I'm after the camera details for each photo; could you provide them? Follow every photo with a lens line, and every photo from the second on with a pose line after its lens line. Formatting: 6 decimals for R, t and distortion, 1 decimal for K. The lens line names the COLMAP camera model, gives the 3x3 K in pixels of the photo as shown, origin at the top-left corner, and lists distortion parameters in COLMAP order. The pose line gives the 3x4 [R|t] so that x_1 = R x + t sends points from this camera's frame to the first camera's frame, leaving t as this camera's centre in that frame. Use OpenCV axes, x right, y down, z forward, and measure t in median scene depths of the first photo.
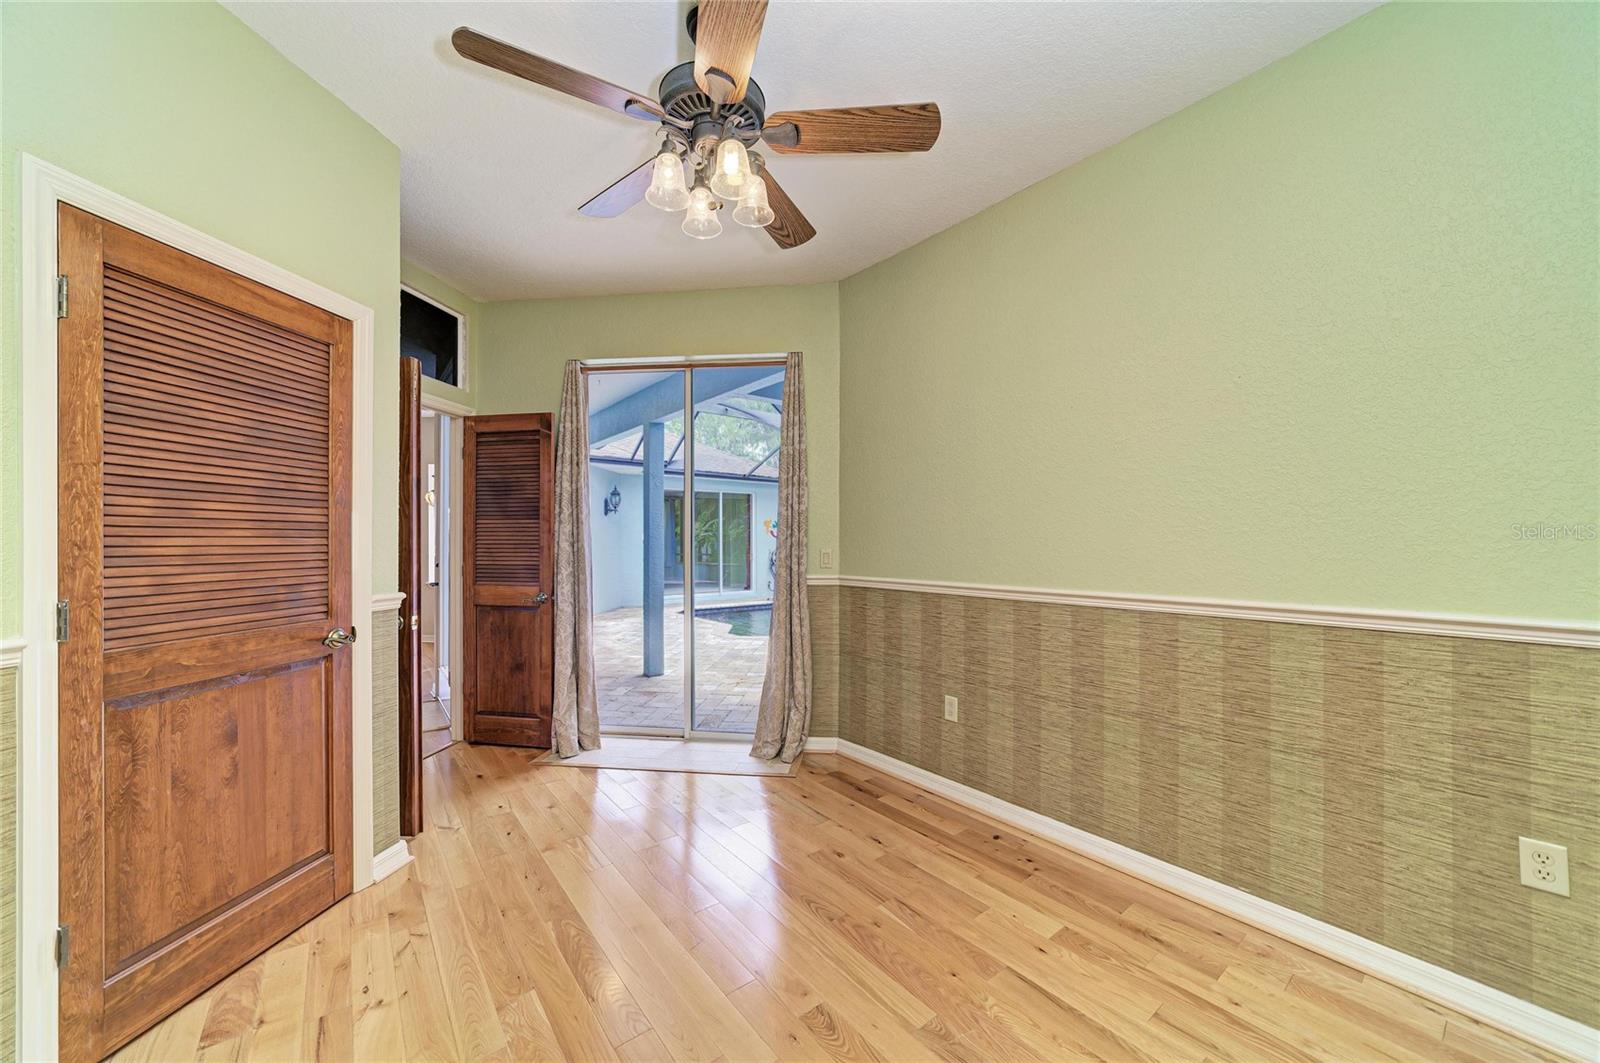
lens RADIAL K [[624.1, 0, 807.0], [0, 624.1, 538.6], [0, 0, 1]] dist [-0.019167, 0.007744]
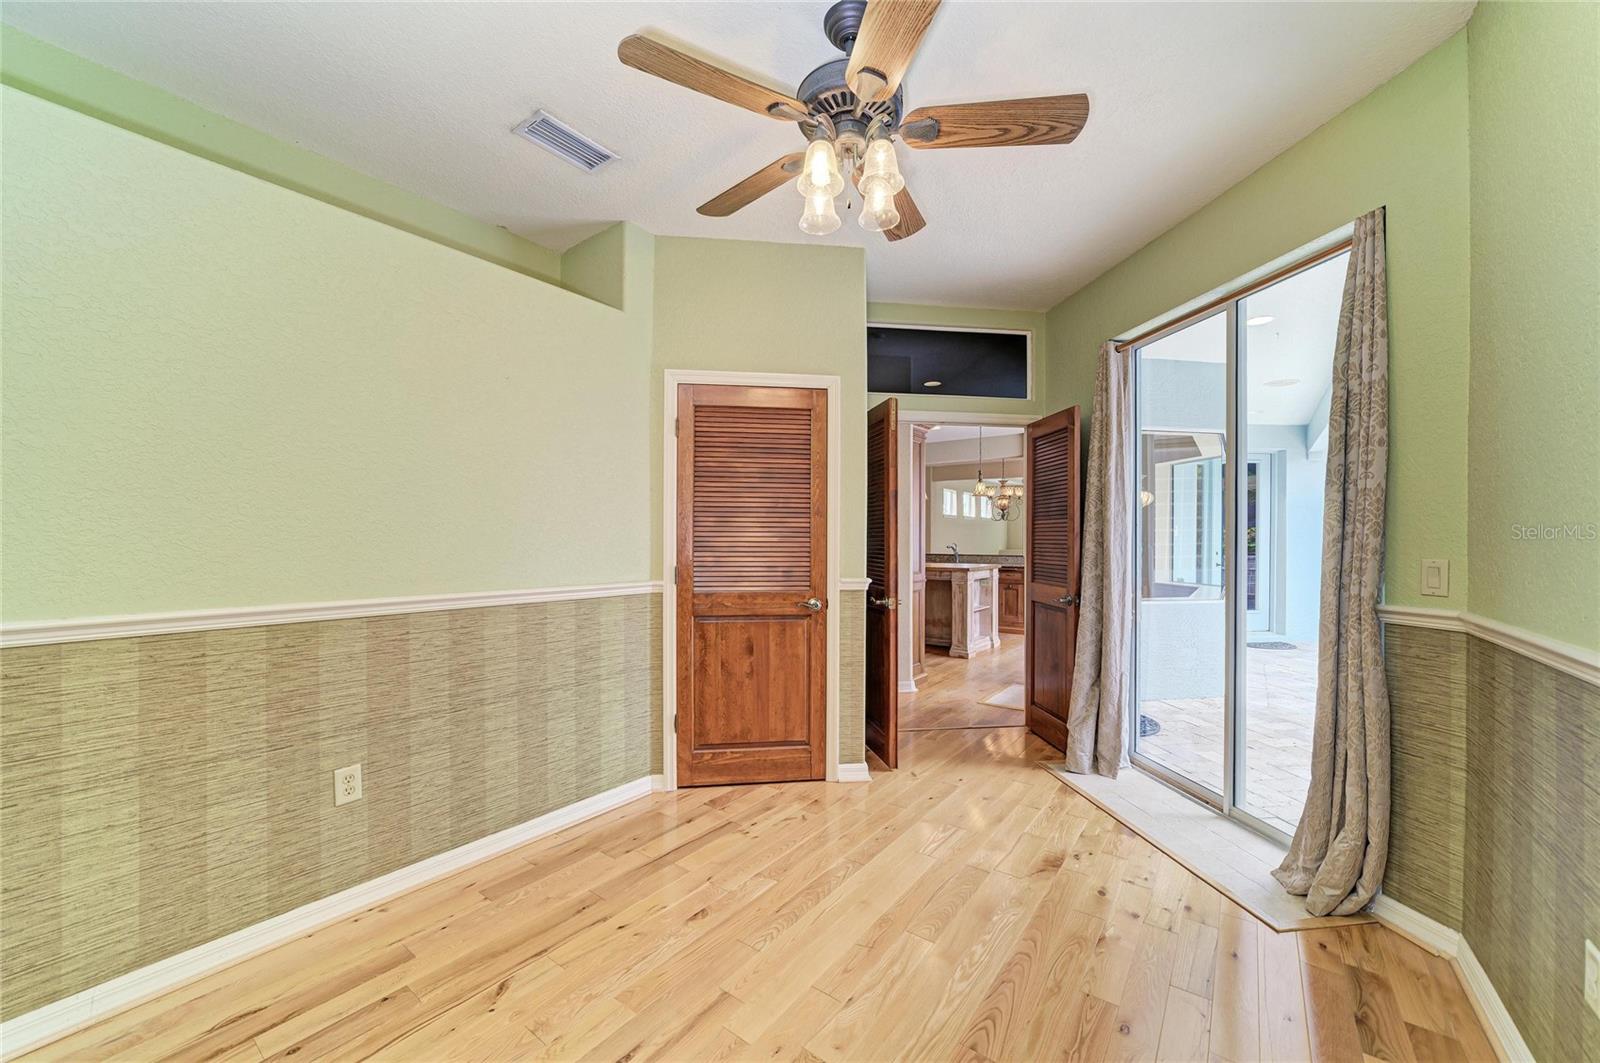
lens RADIAL K [[638.1, 0, 804.5], [0, 638.1, 539.7], [0, 0, 1]] dist [-0.020459, 0.007927]
pose [[0.217492, 0.003227, -0.976057, 0.765723], [-0.002055, 0.999994, 0.002849, -0.000289], [0.976060, 0.001386, 0.217498, 0.660500]]
